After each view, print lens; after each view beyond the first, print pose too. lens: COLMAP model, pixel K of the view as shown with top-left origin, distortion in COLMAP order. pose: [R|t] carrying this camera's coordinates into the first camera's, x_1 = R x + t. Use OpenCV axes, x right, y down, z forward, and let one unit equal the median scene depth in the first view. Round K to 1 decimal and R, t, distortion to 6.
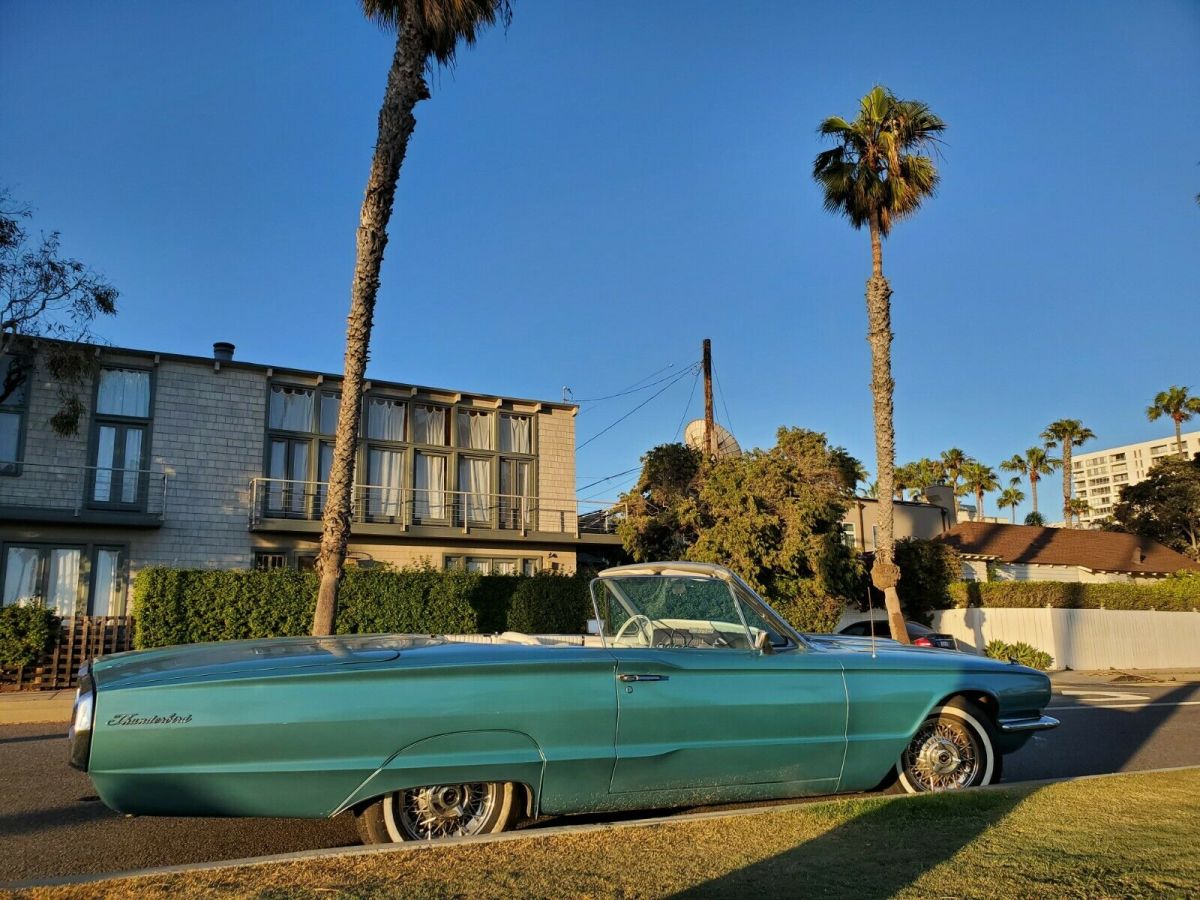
lens RADIAL K [[927.8, 0, 591.5], [0, 927.8, 463.0], [0, 0, 1]] dist [0.006586, -0.003794]
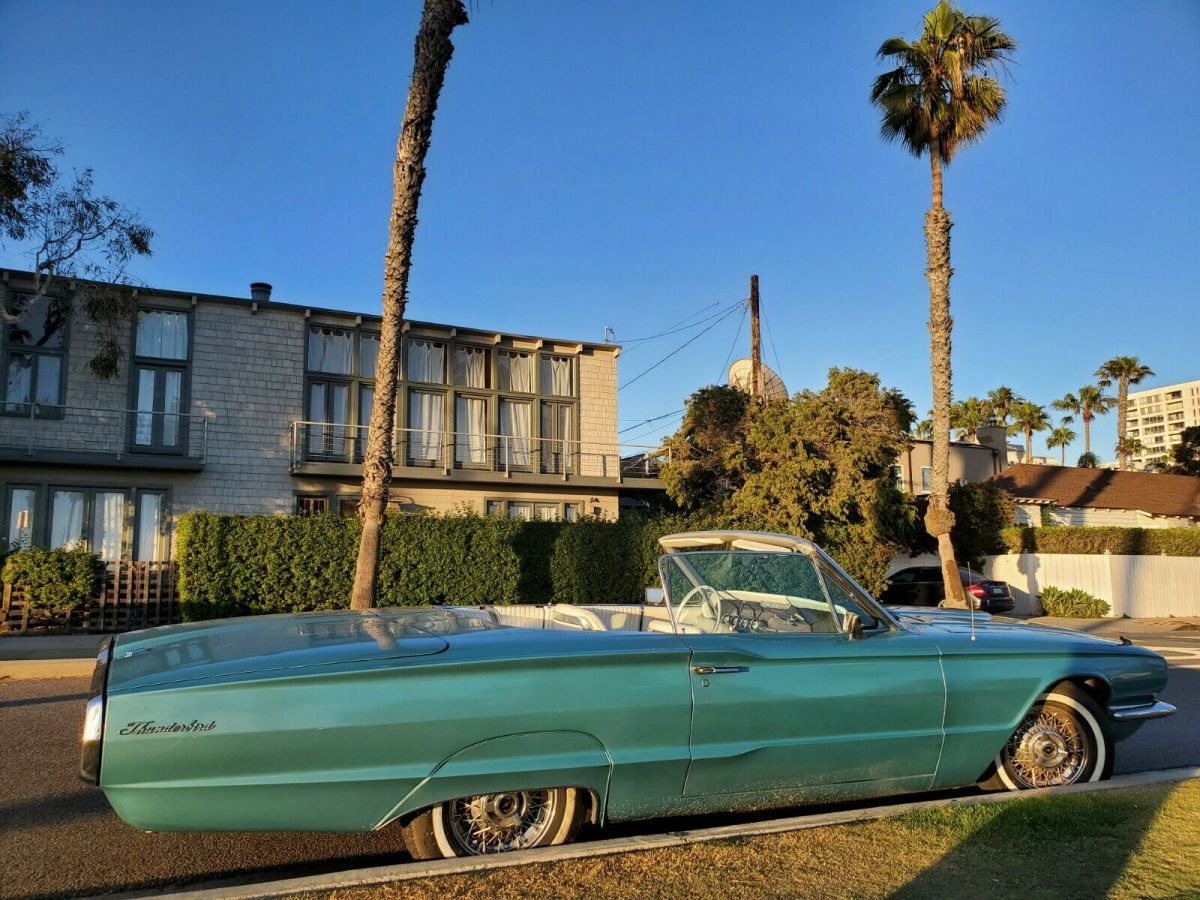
lens RADIAL K [[925.2, 0, 588.5], [0, 925.2, 463.5], [0, 0, 1]] dist [0.047205, -0.085266]
pose [[0.999014, 0.002444, -0.044334, -0.006666], [0.000509, 0.997788, 0.066481, -0.004891], [0.044399, -0.066438, 0.996802, 0.026122]]
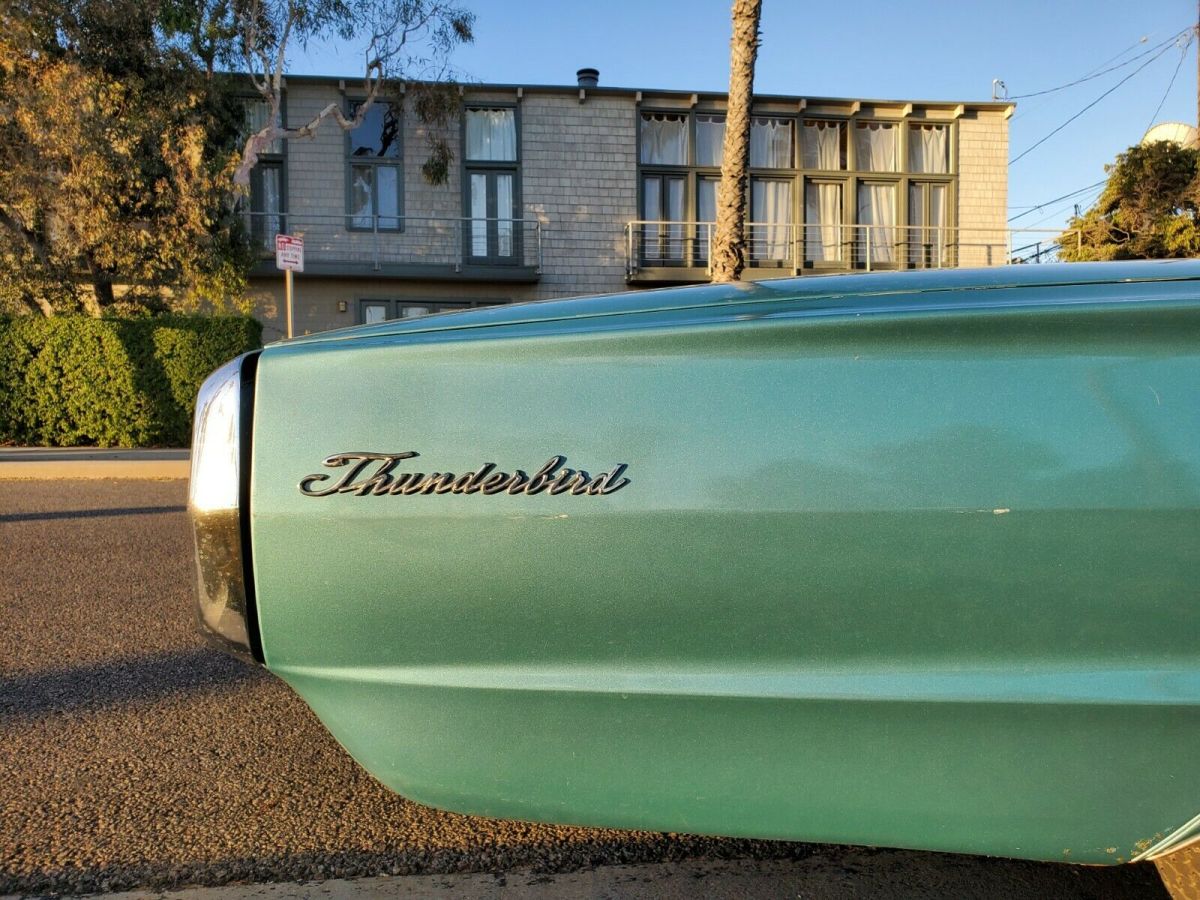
lens RADIAL K [[927.8, 0, 591.5], [0, 927.8, 463.0], [0, 0, 1]] dist [0.006586, -0.003794]
pose [[0.928410, 0.027813, -0.370515, -0.060572], [0.063059, 0.970933, 0.230894, 0.035784], [0.366167, -0.237729, 0.899670, 0.132185]]
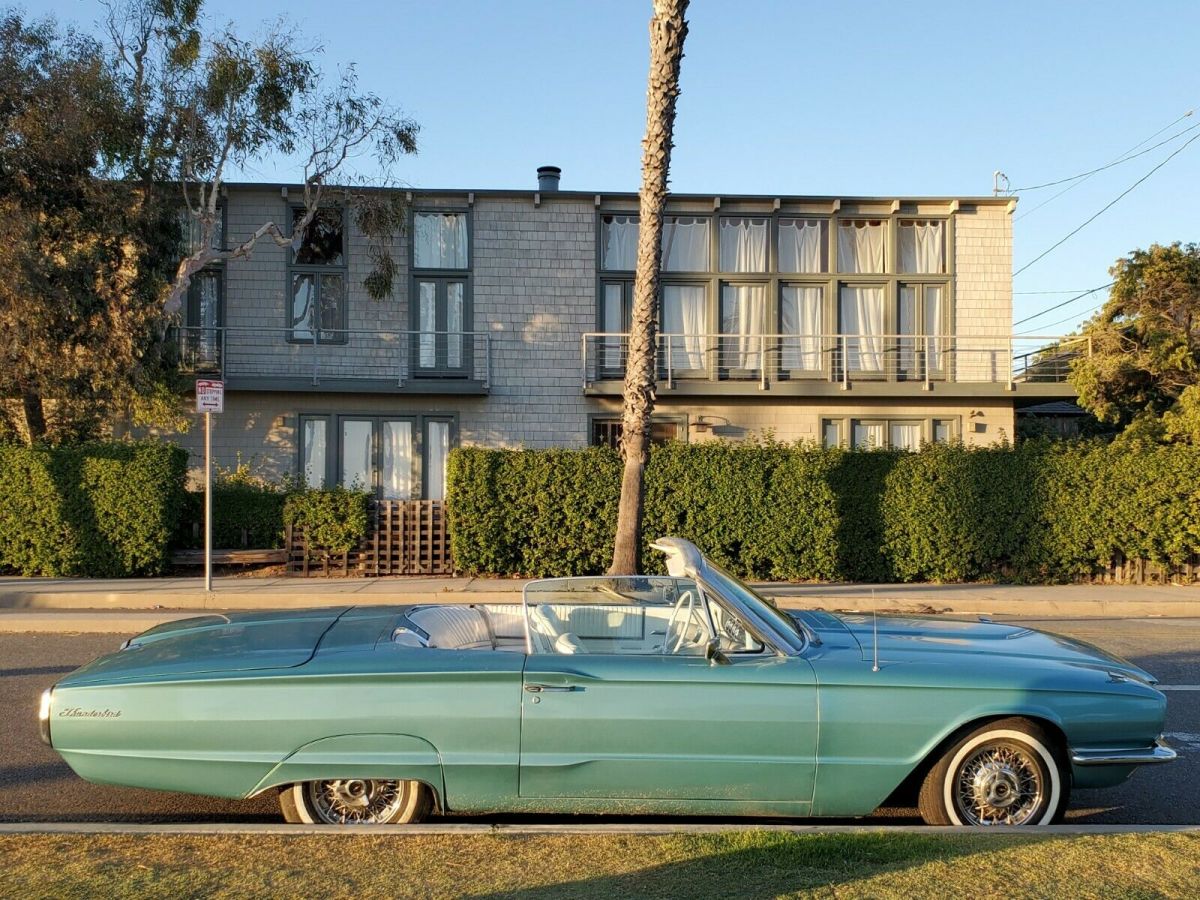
lens RADIAL K [[1250.4, 0, 583.5], [0, 1250.4, 453.8], [0, 0, 1]] dist [0.288810, -1.083524]
pose [[0.899702, 0.002370, -0.436498, 0.143730], [0.068880, 0.986686, 0.147332, -0.045988], [0.431035, -0.162621, 0.887560, -0.032496]]
